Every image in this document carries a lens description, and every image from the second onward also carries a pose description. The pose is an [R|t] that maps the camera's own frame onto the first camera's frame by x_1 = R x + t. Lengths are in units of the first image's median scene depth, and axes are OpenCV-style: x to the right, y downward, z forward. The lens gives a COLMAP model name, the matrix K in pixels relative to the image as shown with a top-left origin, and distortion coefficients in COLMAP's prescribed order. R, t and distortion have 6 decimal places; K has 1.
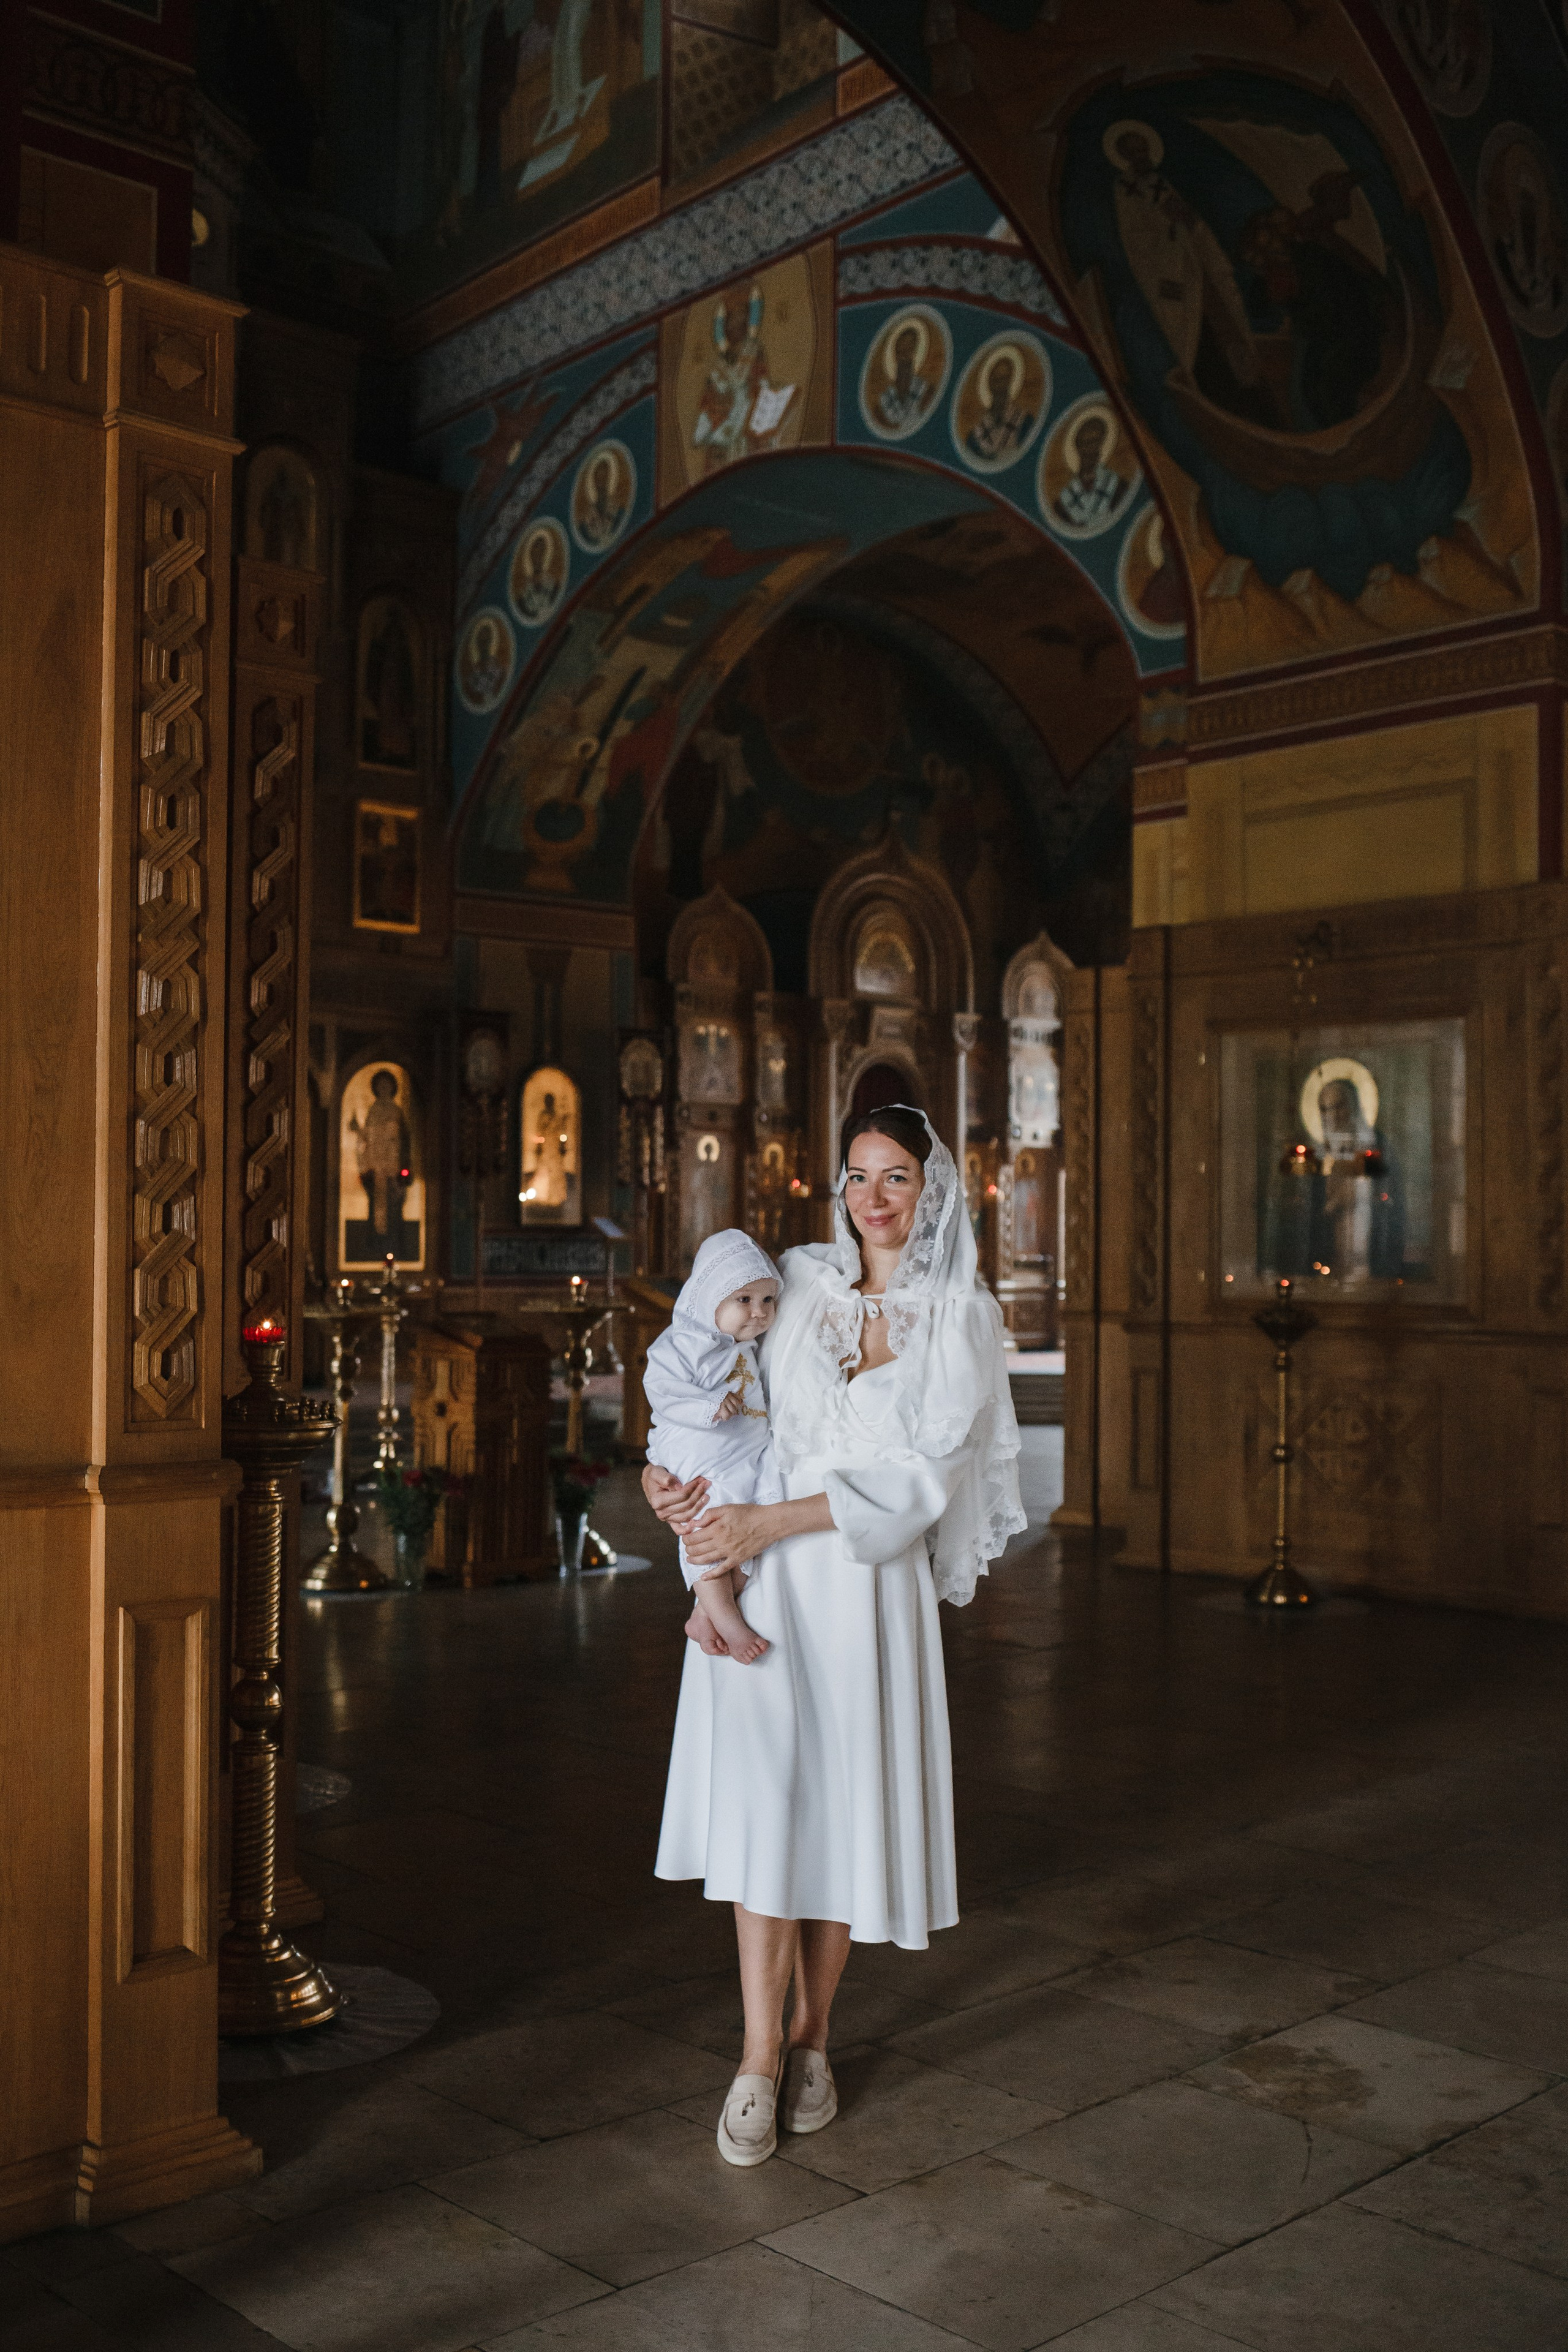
lens RADIAL K [[2332.8, 0, 784.0], [0, 2332.8, 1176.0], [0, 0, 1]] dist [-0.064294, 0.072216]
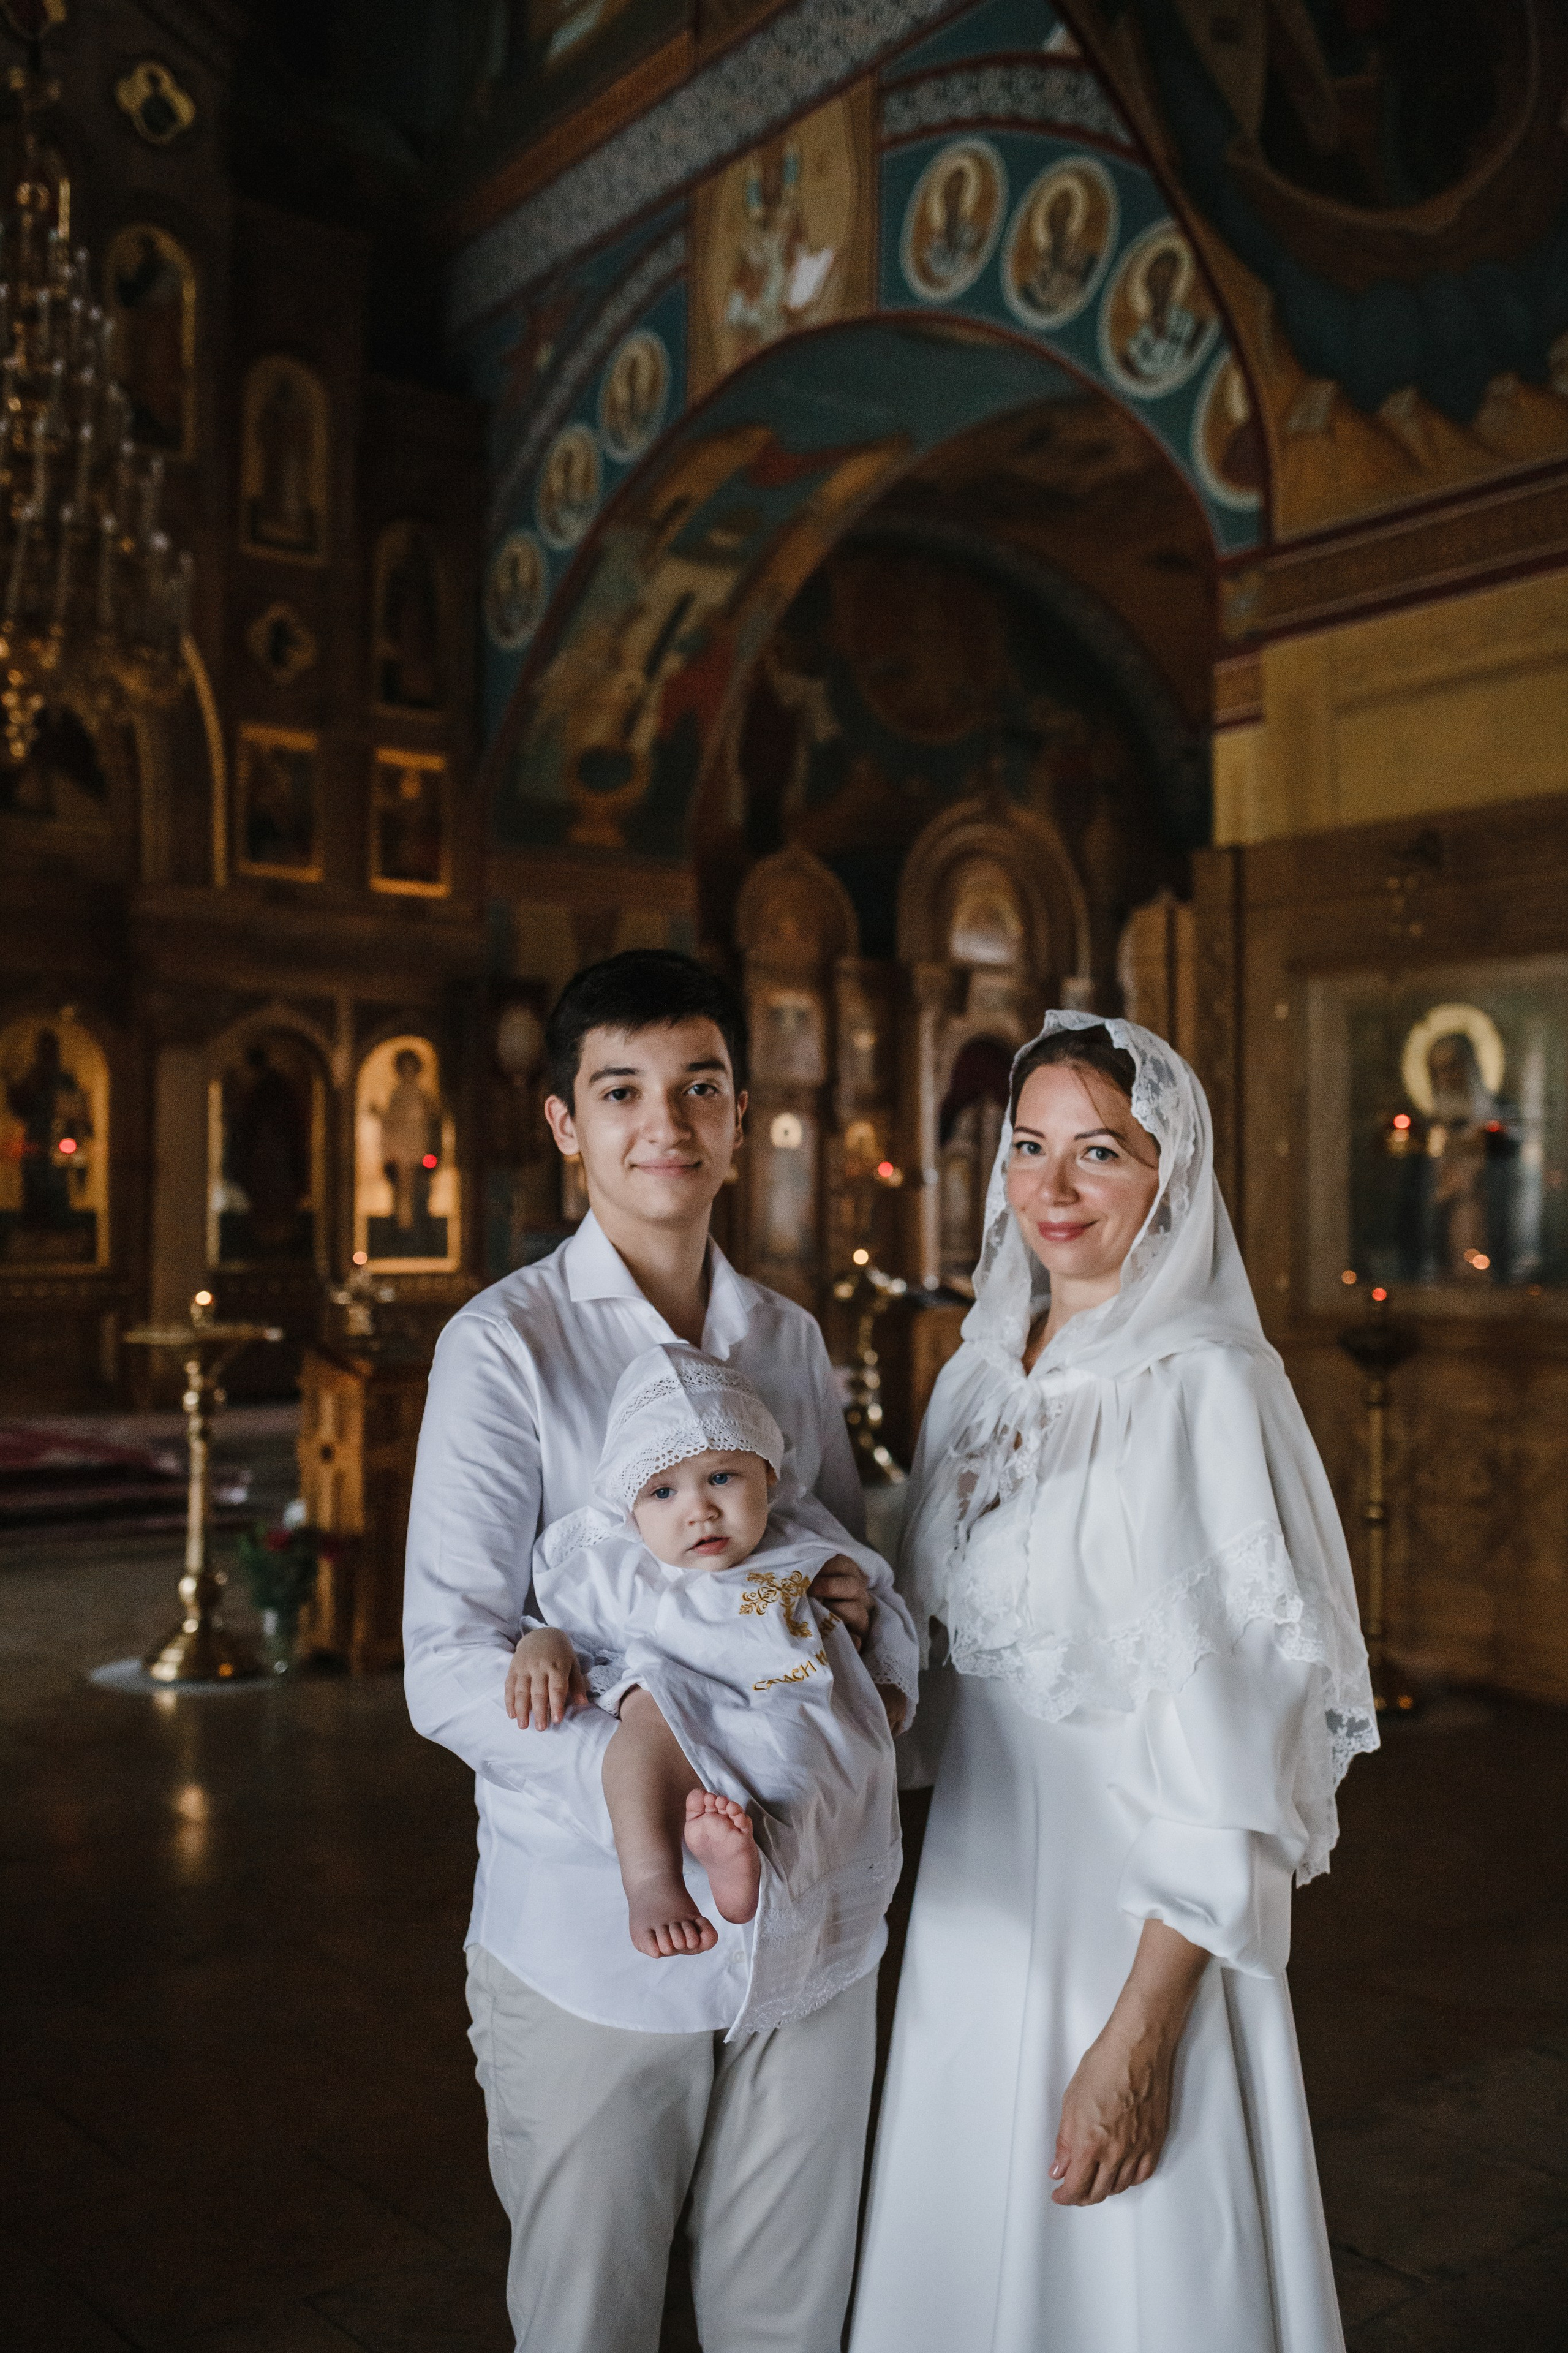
lens RADIAL K [[2333.6, 0, 784.0], [0, 2333.6, 1176.5], [0, 0, 1]] dist [-0.064294, 0.072216]
pose [[0.997216, -0.007648, -0.074170, 0.046705], [0.008112, 0.999949, 0.005952, 0.000273], [0.074120, -0.006537, 0.997228, 0.131978]]
